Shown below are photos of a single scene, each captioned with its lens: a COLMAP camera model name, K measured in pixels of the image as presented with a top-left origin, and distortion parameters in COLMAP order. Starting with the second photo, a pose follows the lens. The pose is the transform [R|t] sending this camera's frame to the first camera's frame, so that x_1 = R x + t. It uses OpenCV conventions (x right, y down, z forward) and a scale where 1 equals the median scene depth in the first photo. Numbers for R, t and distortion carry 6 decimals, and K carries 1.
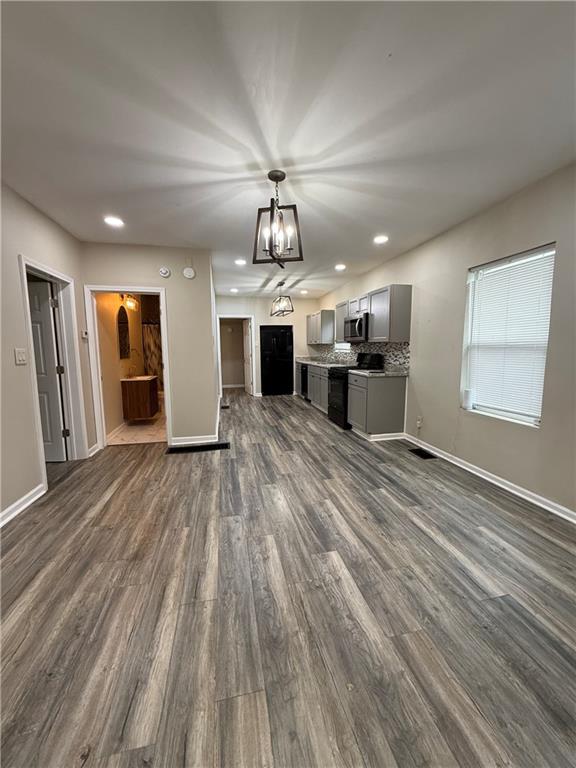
lens RADIAL K [[308.1, 0, 289.7], [0, 308.1, 385.5], [0, 0, 1]] dist [-0.000789, -0.000659]
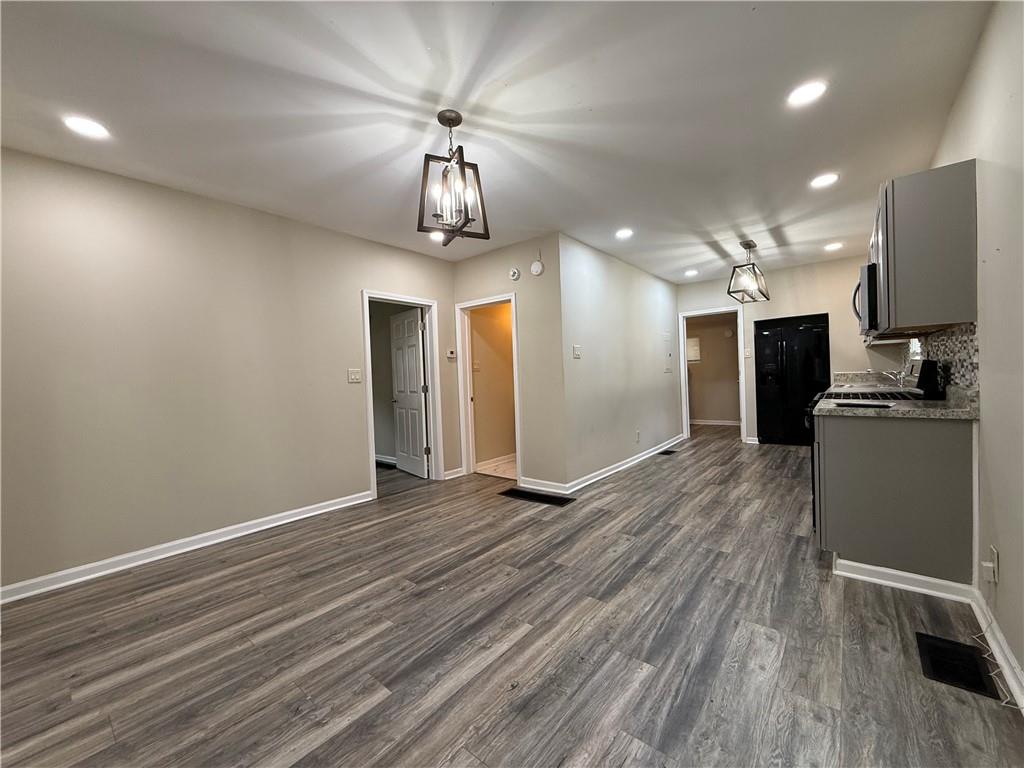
lens RADIAL K [[410.9, 0, 507.2], [0, 410.9, 386.0], [0, 0, 1]] dist [-0.000789, -0.000659]
pose [[0.606536, 0.004659, -0.795043, 0.561042], [-0.065842, 0.996842, -0.044389, -0.018248], [0.792325, 0.079271, 0.604927, 0.403171]]
